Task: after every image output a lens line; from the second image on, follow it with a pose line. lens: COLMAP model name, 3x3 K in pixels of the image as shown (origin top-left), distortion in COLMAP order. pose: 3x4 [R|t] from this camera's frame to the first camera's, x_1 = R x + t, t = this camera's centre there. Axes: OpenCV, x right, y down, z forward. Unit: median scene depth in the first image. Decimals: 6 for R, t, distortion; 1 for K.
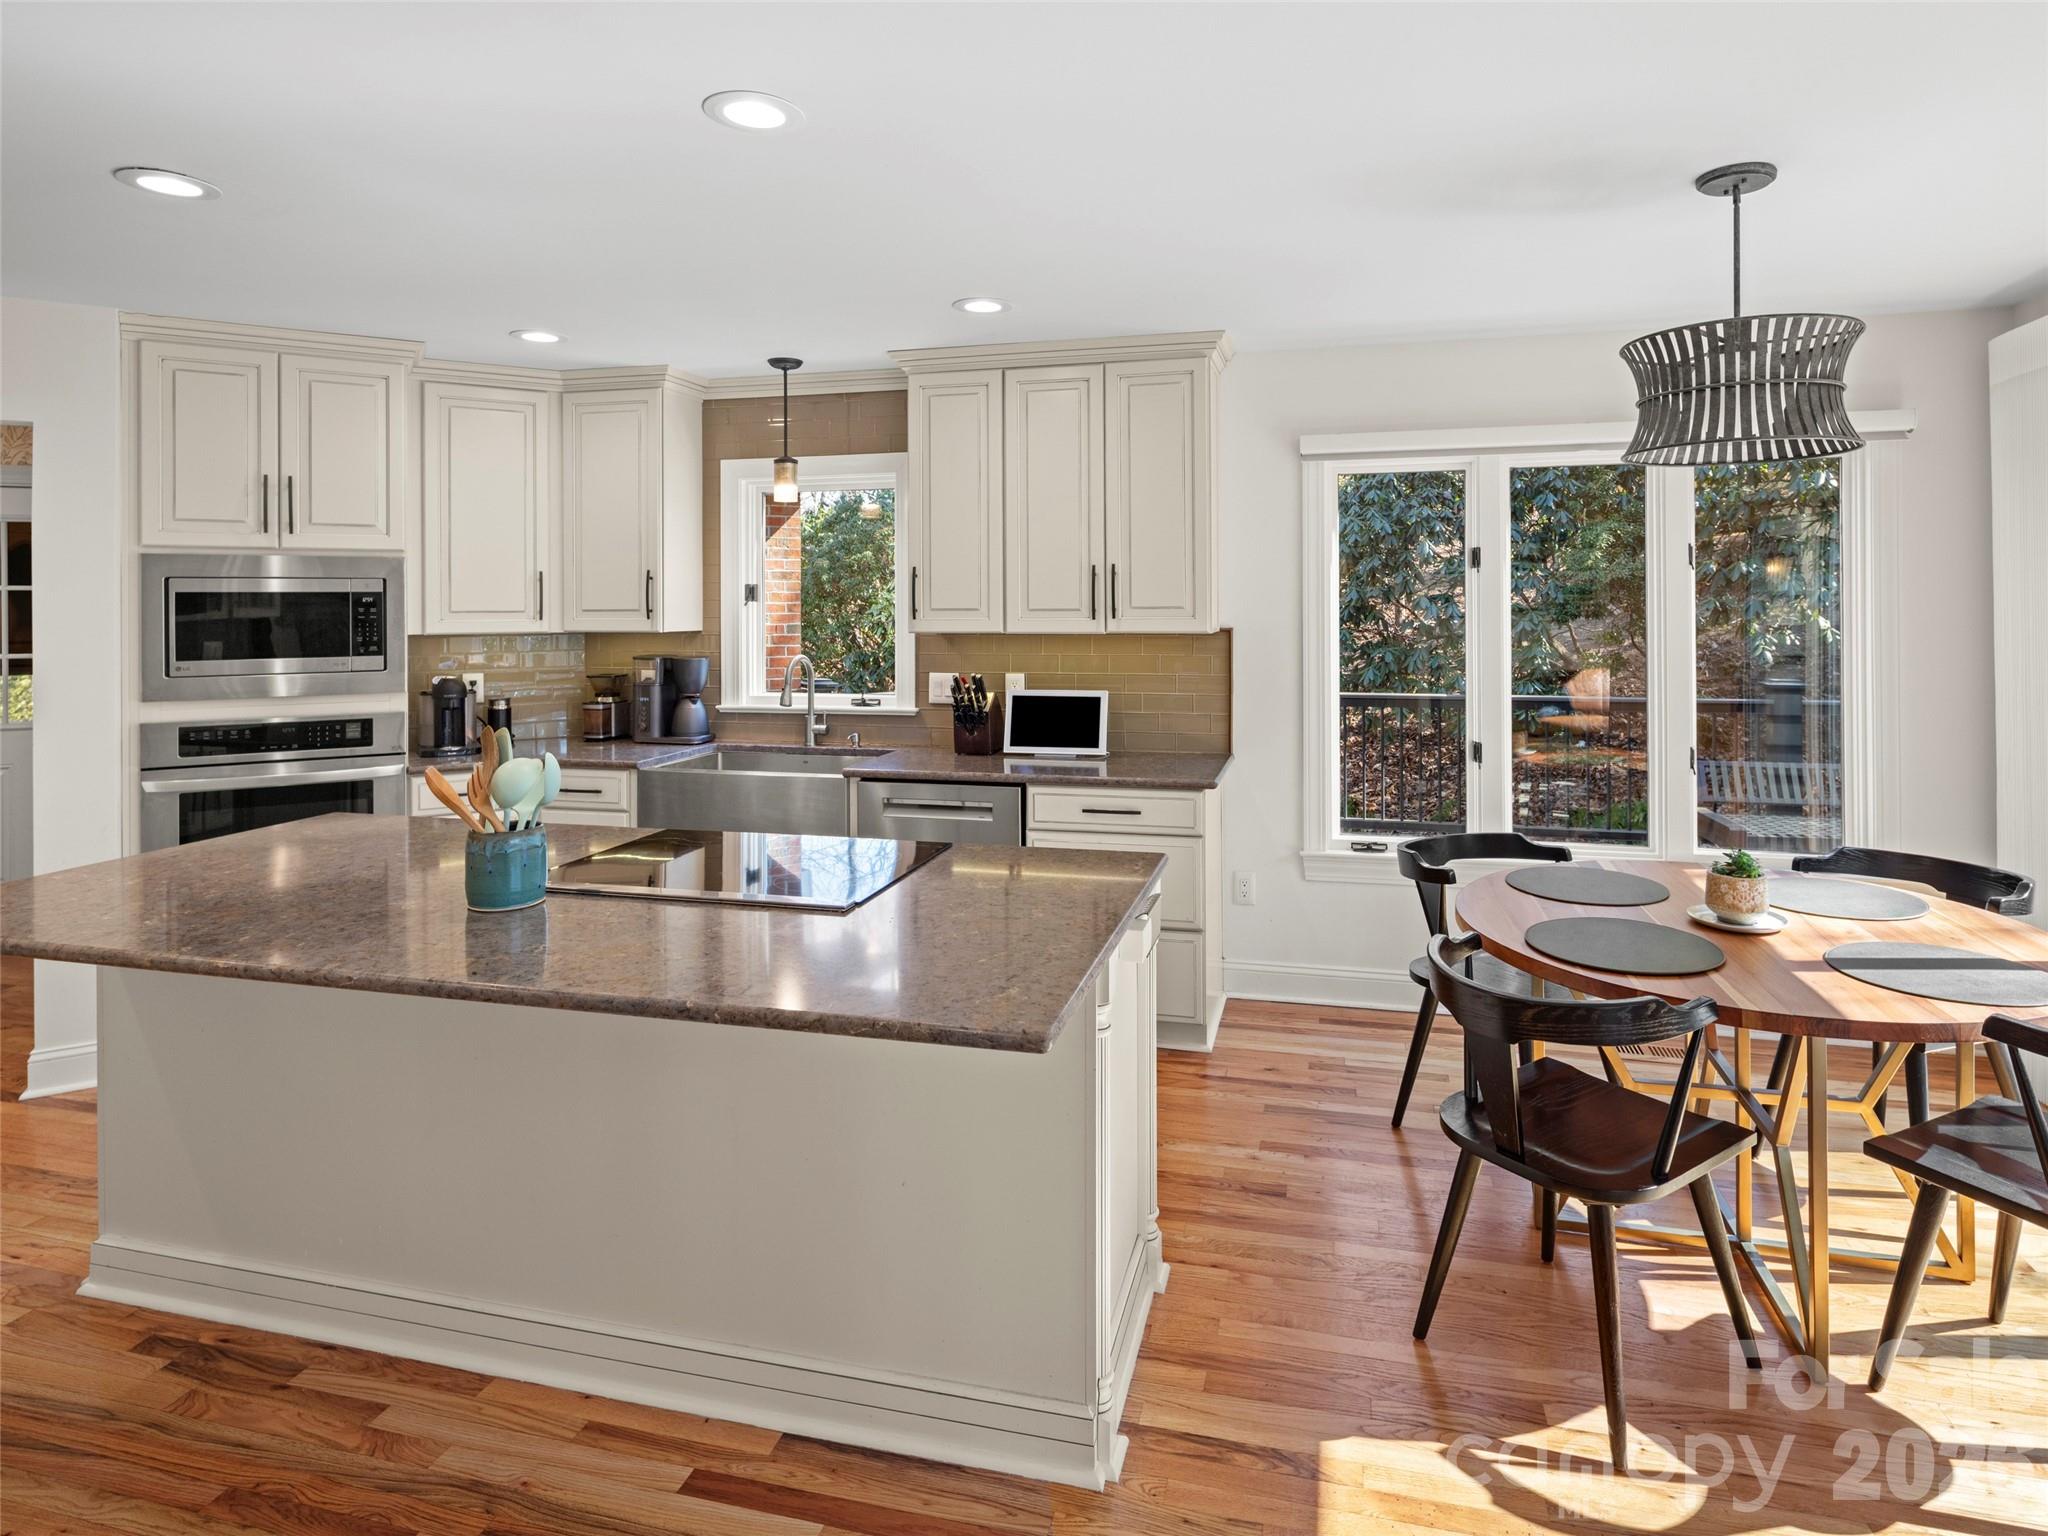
lens RADIAL K [[1161.8, 0, 1024.1], [0, 1161.8, 828.6], [0, 0, 1]] dist [-0.001835, -0.000360]
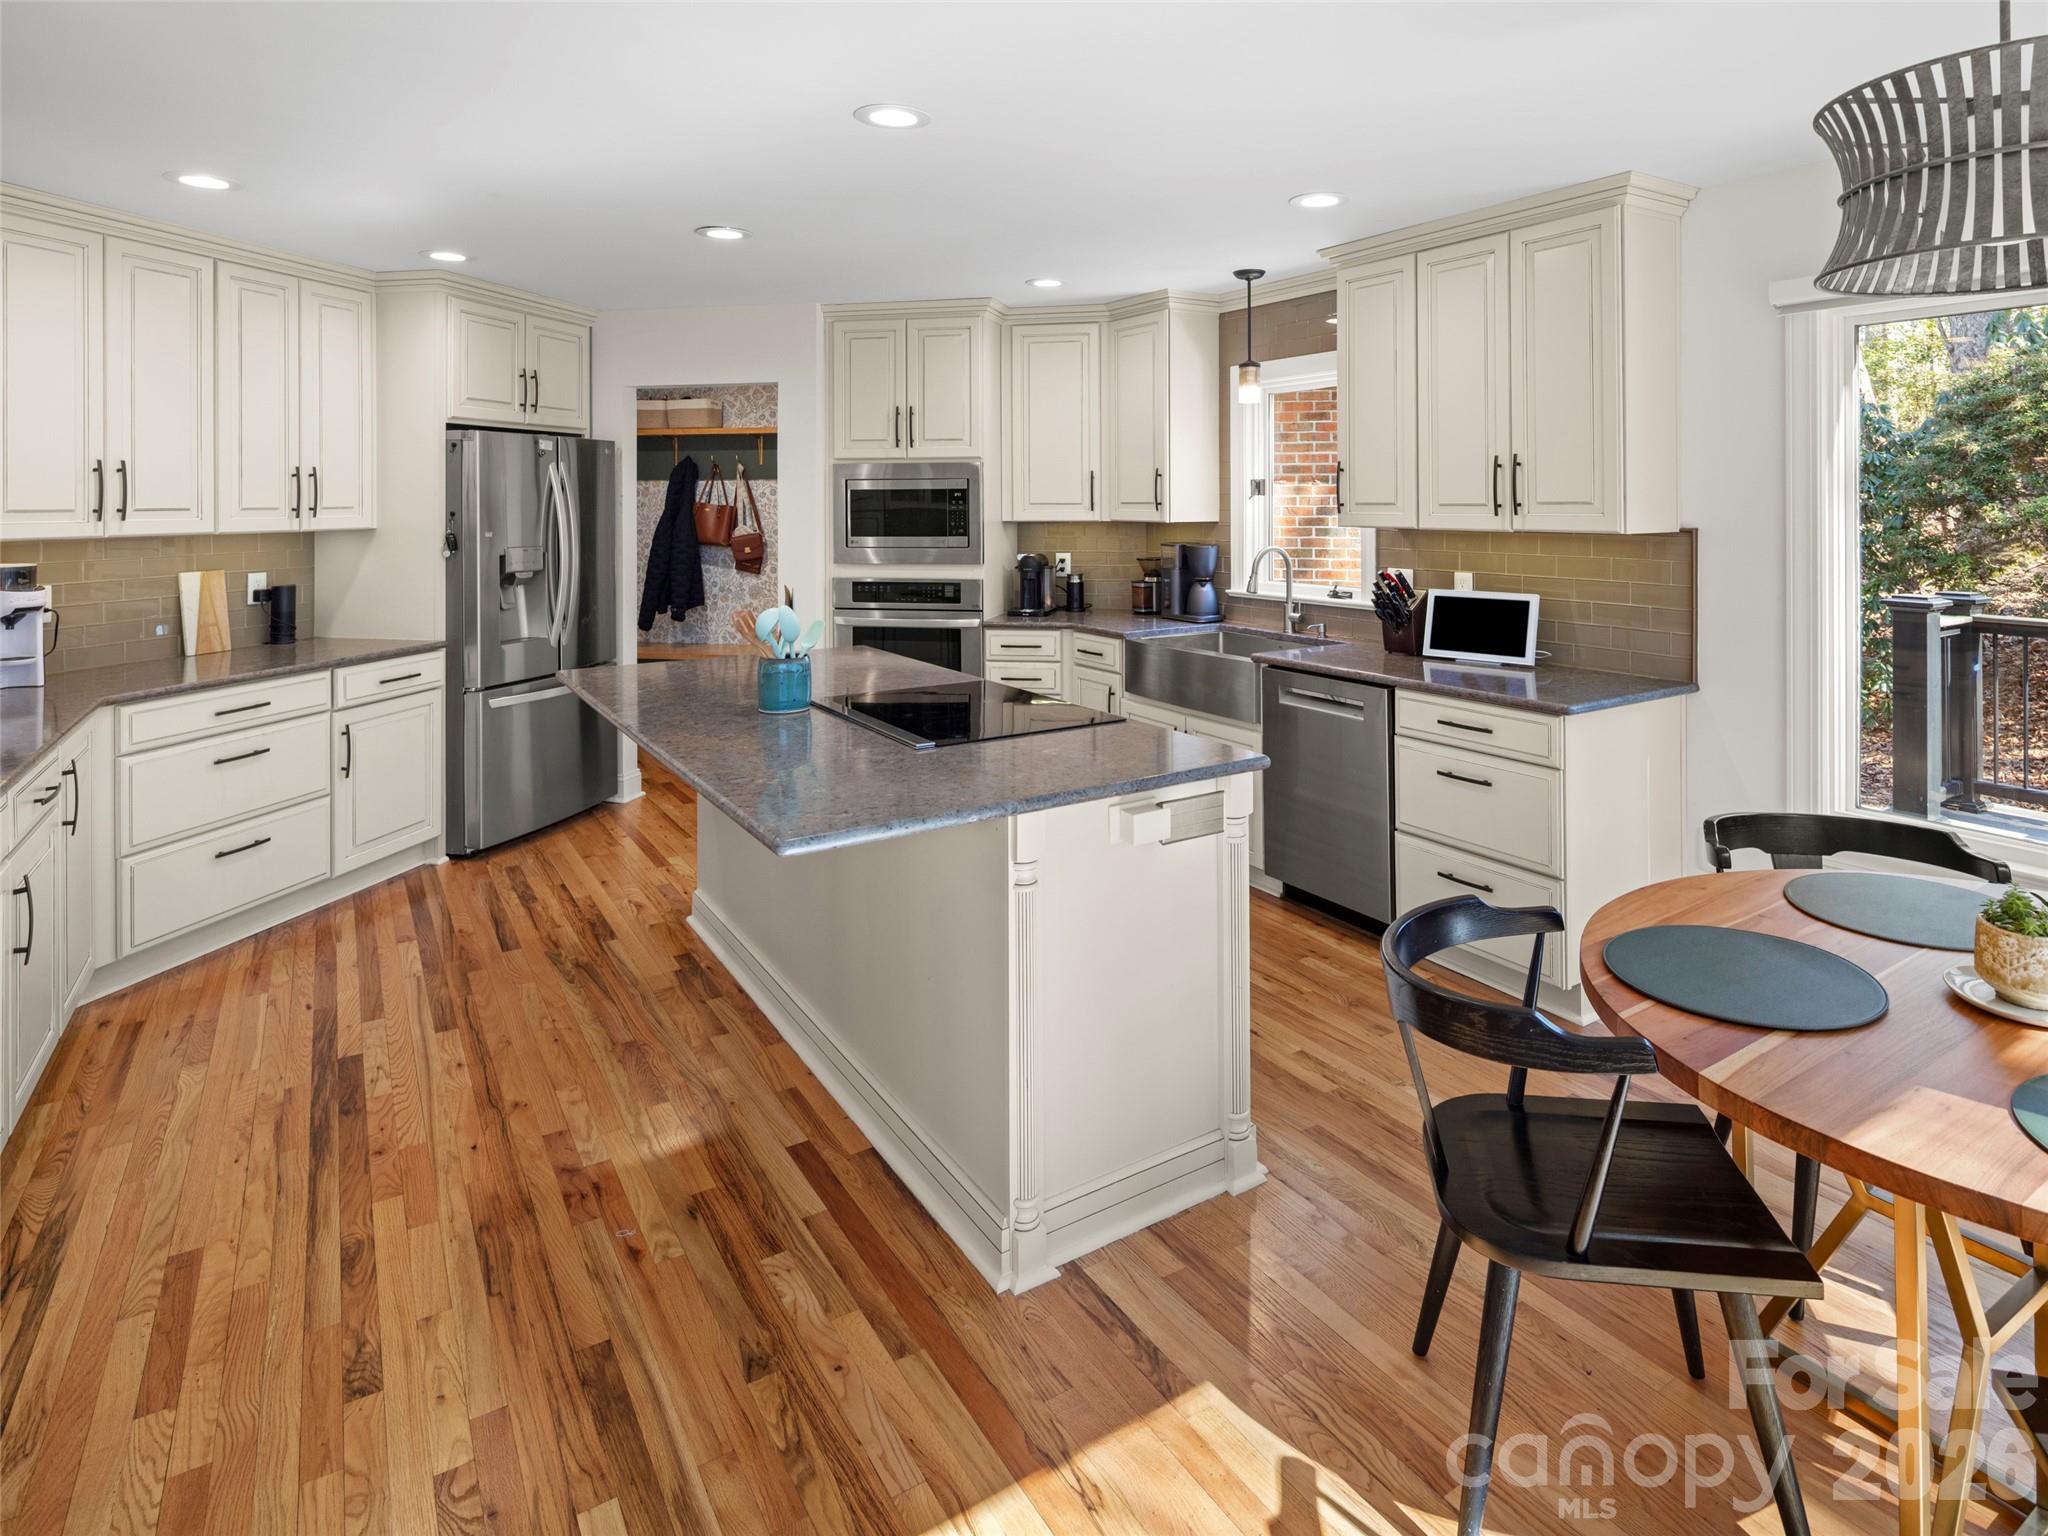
lens RADIAL K [[1125.5, 0, 1038.6], [0, 1125.5, 730.4], [0, 0, 1]] dist [0.000481, 0.000570]
pose [[0.718258, 0.141224, -0.681294, 0.407770], [-0.130422, 0.989155, 0.067542, -0.025824], [0.683444, 0.040343, 0.728888, 0.117665]]
